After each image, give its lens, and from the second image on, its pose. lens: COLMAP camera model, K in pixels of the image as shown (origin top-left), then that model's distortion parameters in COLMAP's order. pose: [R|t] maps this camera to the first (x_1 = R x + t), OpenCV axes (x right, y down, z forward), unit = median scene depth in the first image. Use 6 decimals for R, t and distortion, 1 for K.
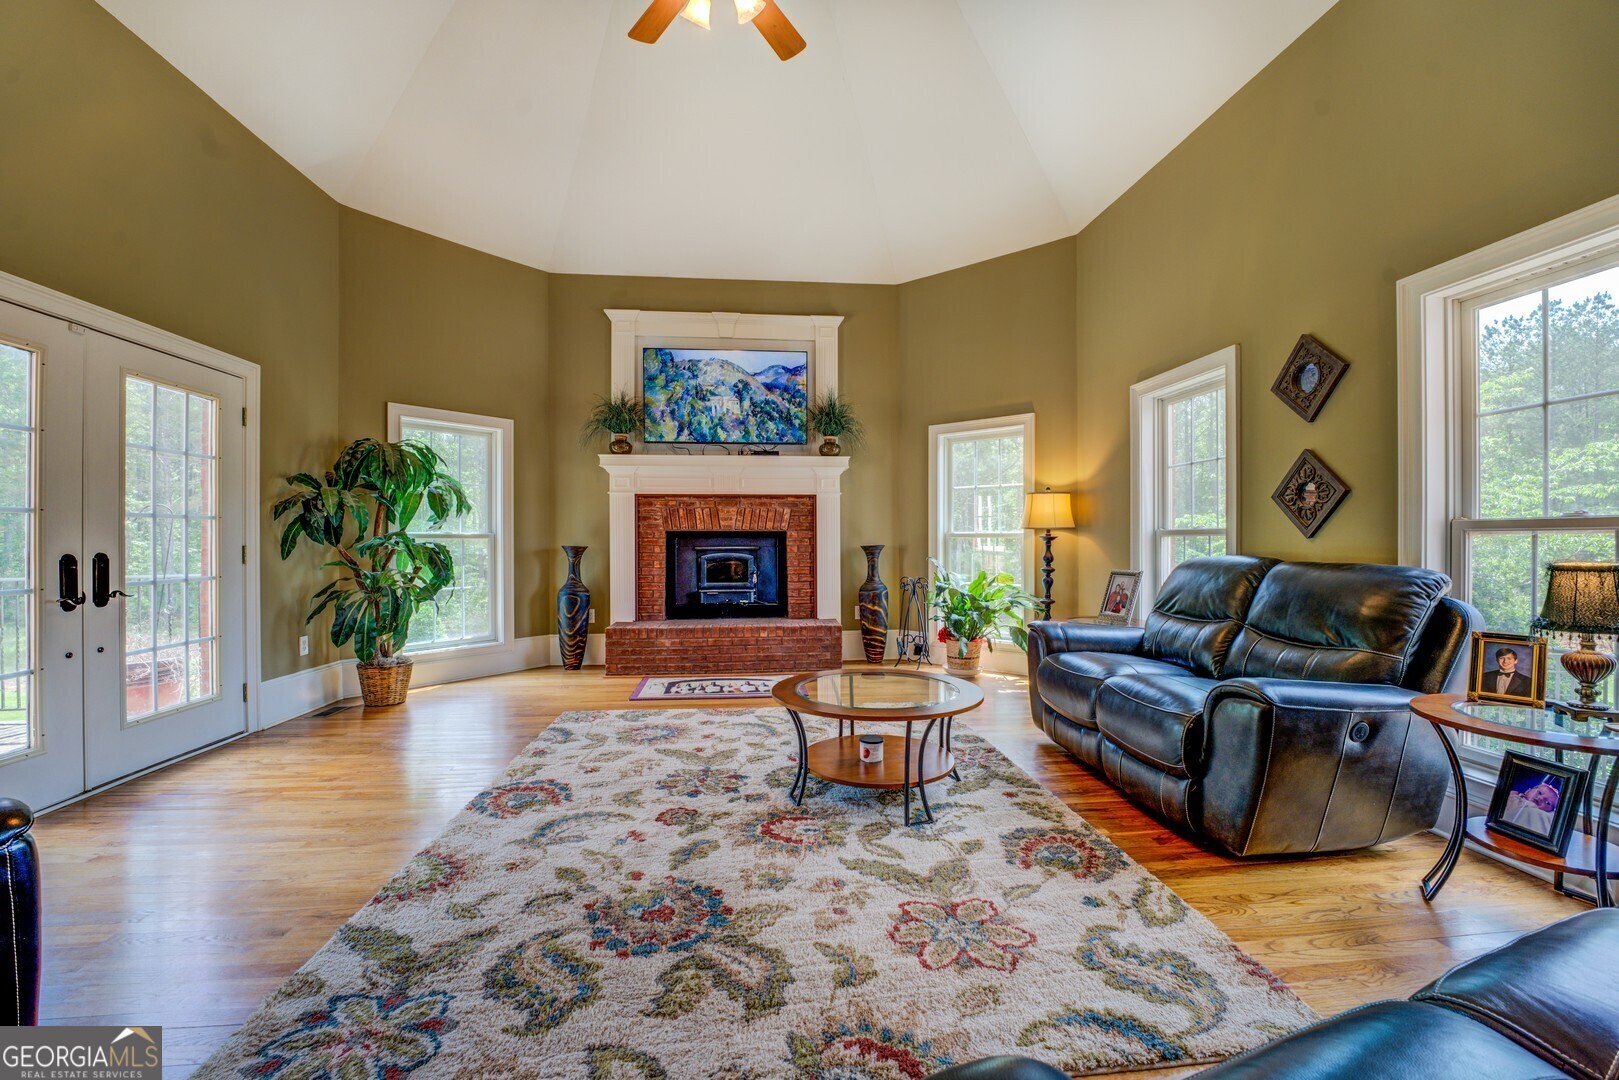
lens RADIAL K [[679.9, 0, 814.6], [0, 679.9, 533.1], [0, 0, 1]] dist [-0.017088, 0.000152]
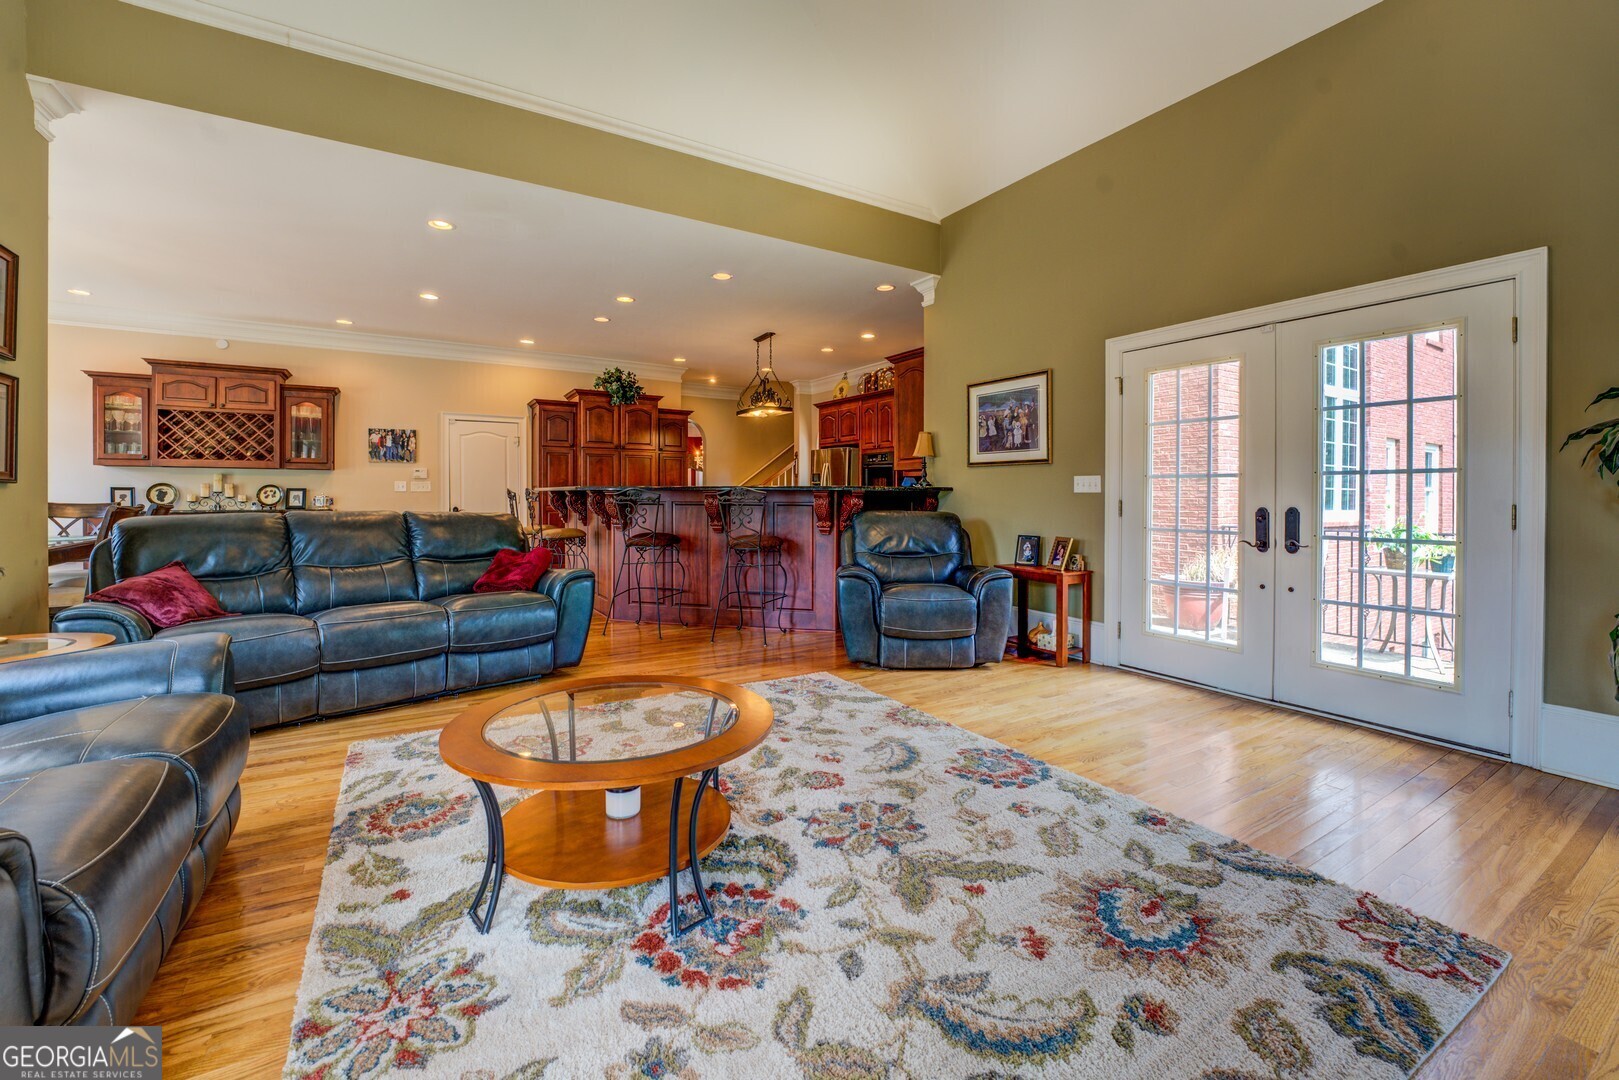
lens RADIAL K [[679.9, 0, 814.6], [0, 679.9, 533.1], [0, 0, 1]] dist [-0.017088, 0.000152]
pose [[-0.905694, 0.021168, -0.423404, 0.194972], [0.002070, 0.998961, 0.045517, 0.018851], [0.423927, 0.040348, -0.904797, 1.715767]]
